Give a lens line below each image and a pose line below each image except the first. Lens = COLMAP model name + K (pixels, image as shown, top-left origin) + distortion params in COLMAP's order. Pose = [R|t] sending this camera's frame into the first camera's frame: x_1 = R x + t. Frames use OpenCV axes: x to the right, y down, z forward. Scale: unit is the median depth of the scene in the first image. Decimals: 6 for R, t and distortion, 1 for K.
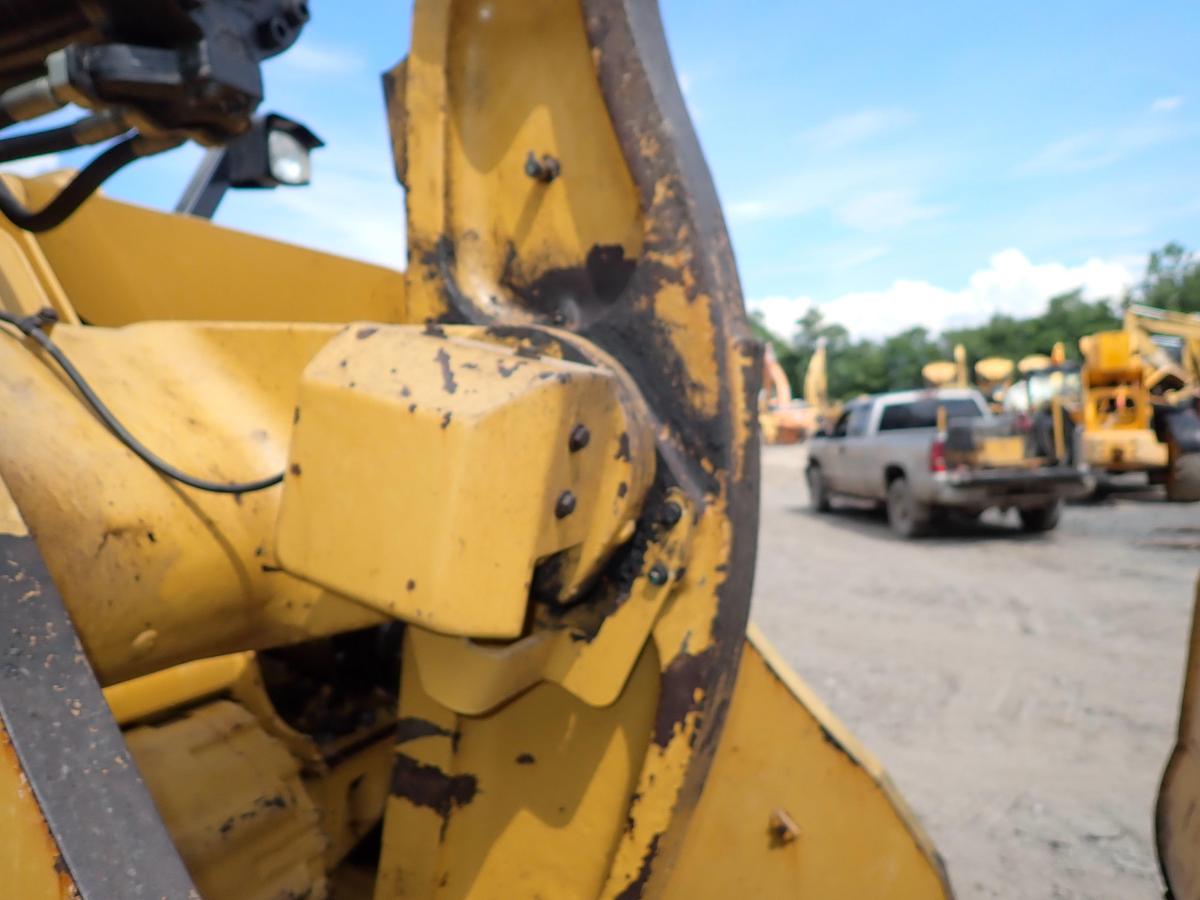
lens RADIAL K [[865.4, 0, 597.1], [0, 865.4, 446.1], [0, 0, 1]] dist [0.029144, -0.000153]
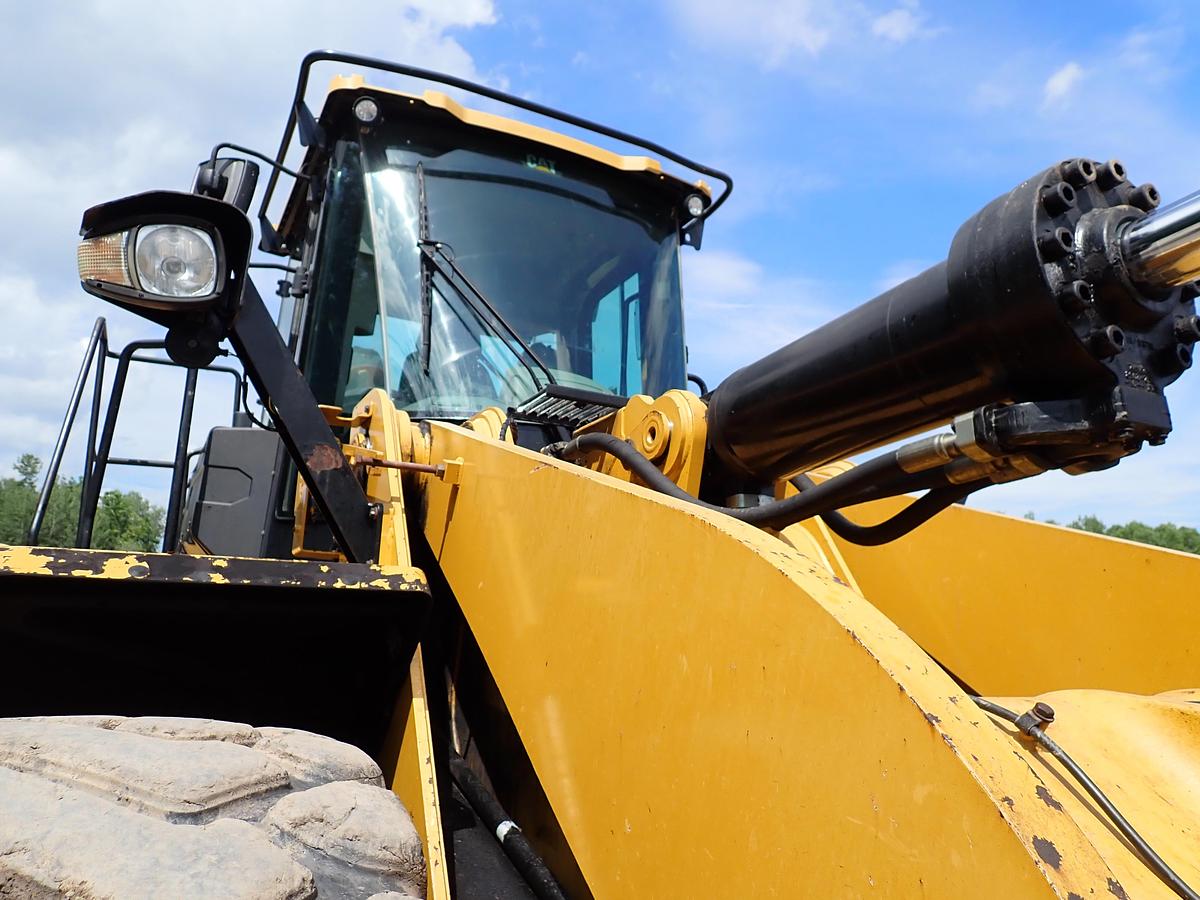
lens RADIAL K [[875.3, 0, 598.8], [0, 875.3, 444.1], [0, 0, 1]] dist [-0.006315, -0.000500]
pose [[0.779901, -0.086975, -0.619831, -0.352242], [-0.065947, 0.973367, -0.219561, -0.174930], [0.622420, 0.212112, 0.753394, -0.086341]]
